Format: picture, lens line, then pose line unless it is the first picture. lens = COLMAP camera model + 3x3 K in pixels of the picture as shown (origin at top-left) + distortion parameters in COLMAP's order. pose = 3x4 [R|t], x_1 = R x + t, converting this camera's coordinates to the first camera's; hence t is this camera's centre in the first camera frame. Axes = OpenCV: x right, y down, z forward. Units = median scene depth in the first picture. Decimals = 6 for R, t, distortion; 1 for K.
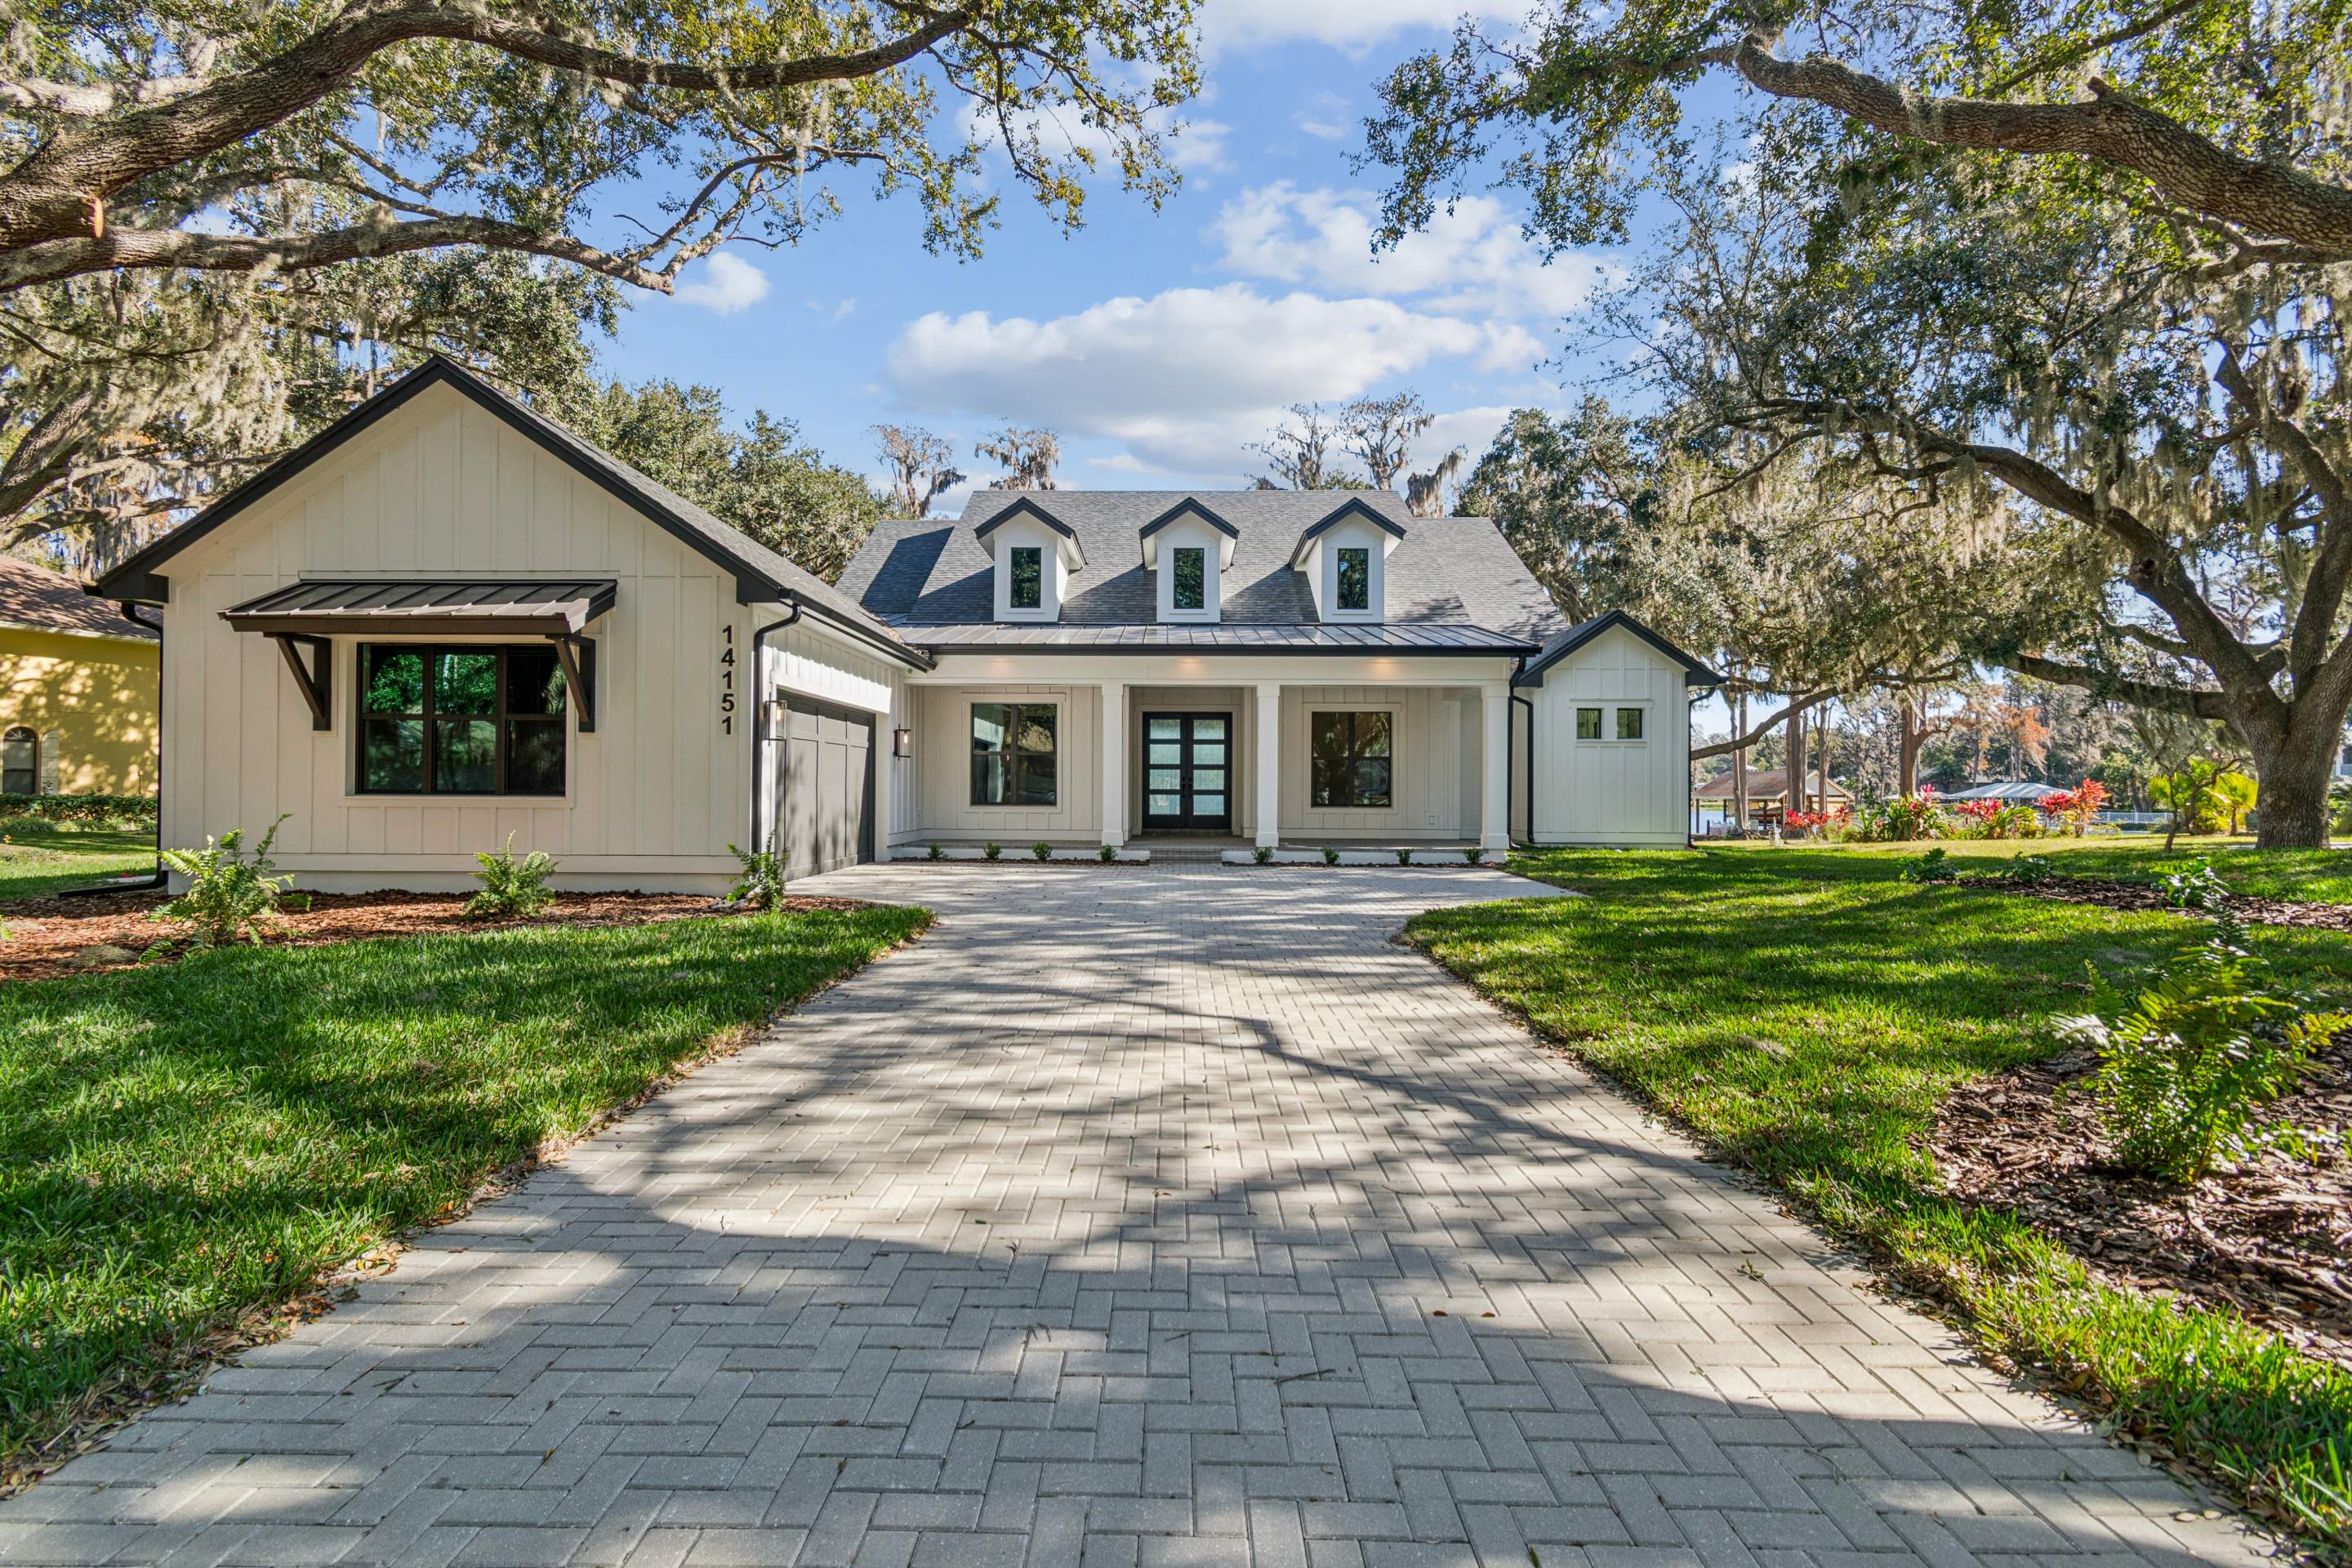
lens RADIAL K [[1028.9, 0, 1171.0], [0, 1028.9, 785.5], [0, 0, 1]] dist [0.002534, -0.003210]
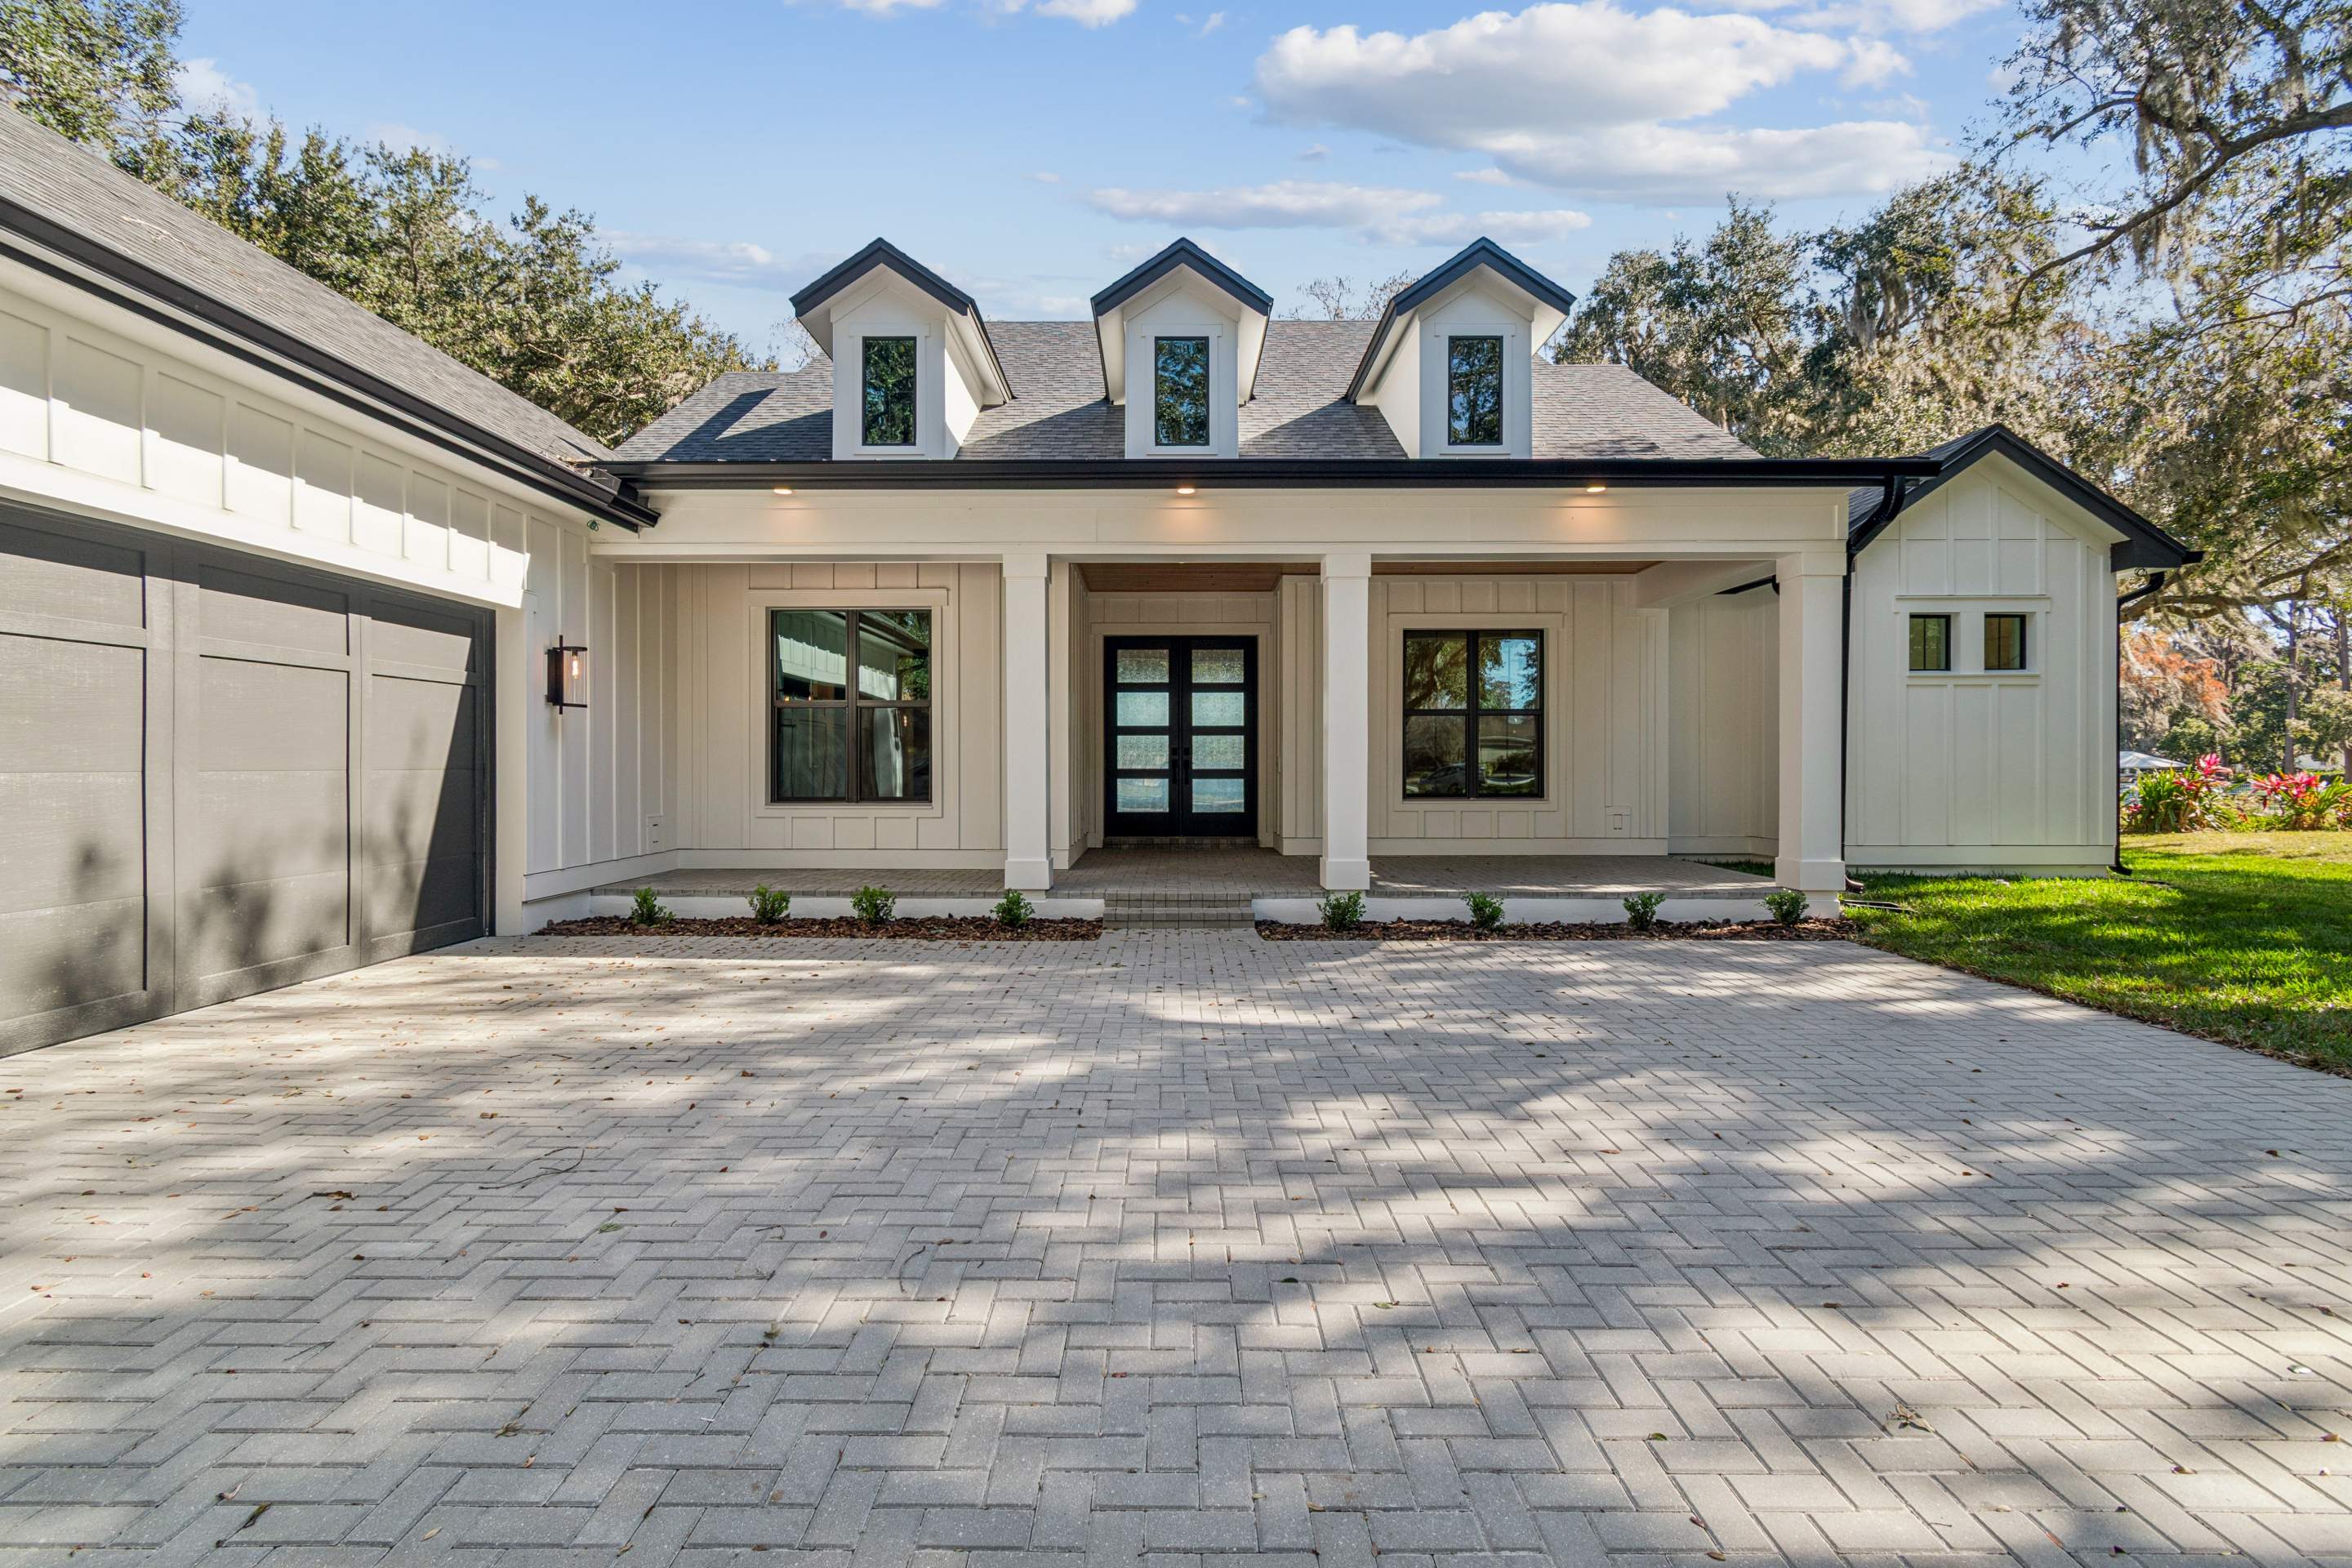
lens RADIAL K [[1028.9, 0, 1171.4], [0, 1028.9, 775.3], [0, 0, 1]] dist [0.002534, -0.003210]
pose [[0.999949, -0.006829, 0.007440, 0.005957], [0.006725, 0.999880, 0.013937, -0.000687], [-0.007534, -0.013886, 0.999875, 0.432175]]
